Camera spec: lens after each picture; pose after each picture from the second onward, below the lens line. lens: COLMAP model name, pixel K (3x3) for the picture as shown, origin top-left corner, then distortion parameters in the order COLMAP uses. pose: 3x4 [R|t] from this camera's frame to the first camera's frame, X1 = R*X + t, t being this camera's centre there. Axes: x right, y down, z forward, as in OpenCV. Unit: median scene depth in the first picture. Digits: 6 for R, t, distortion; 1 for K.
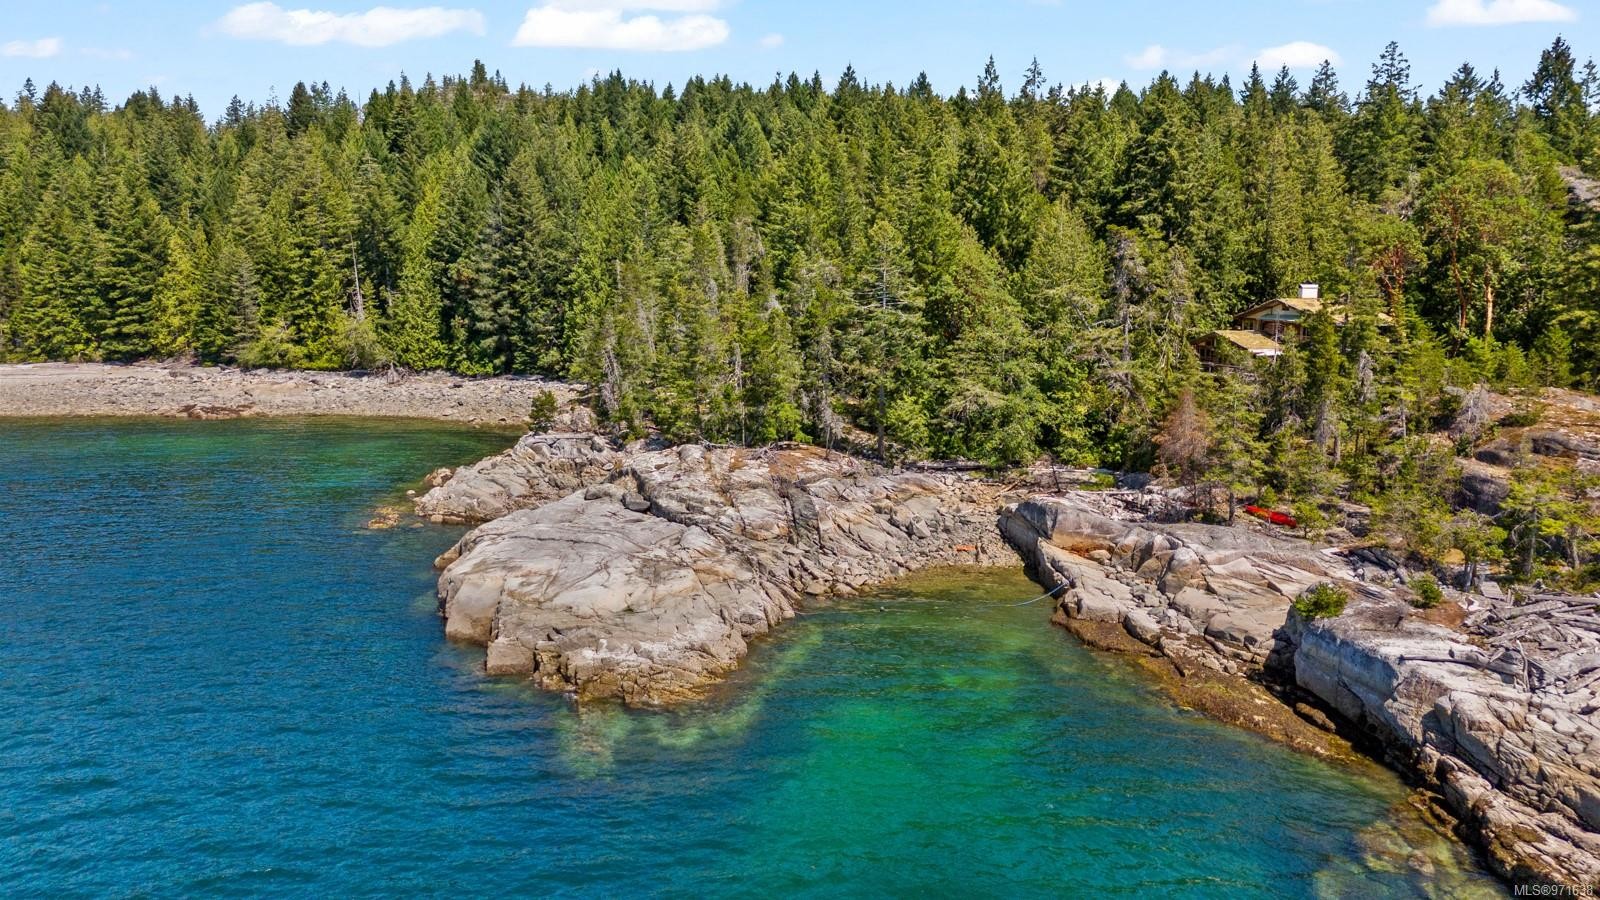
lens RADIAL K [[1172.1, 0, 805.6], [0, 1172.1, 446.8], [0, 0, 1]] dist [0.069286, -0.053289]
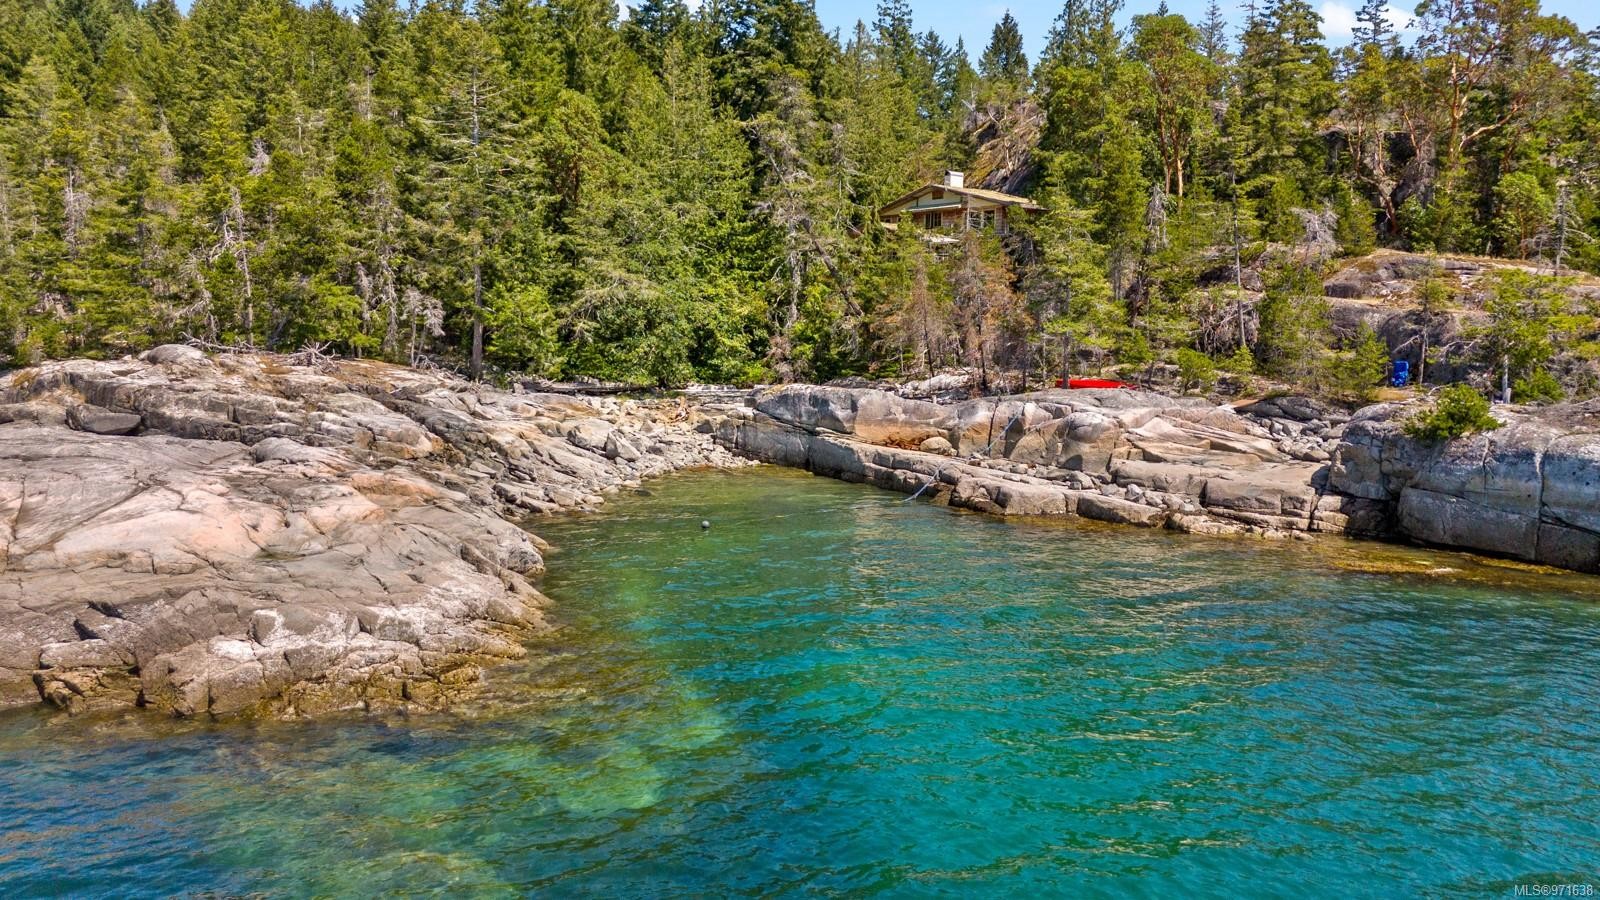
lens RADIAL K [[1172.1, 0, 796.1], [0, 1172.1, 443.2], [0, 0, 1]] dist [0.069286, -0.053289]
pose [[0.859429, -0.046345, 0.509149, -0.065161], [0.068020, 0.997395, -0.024028, 0.039126], [-0.506709, 0.055283, 0.860343, 0.173139]]
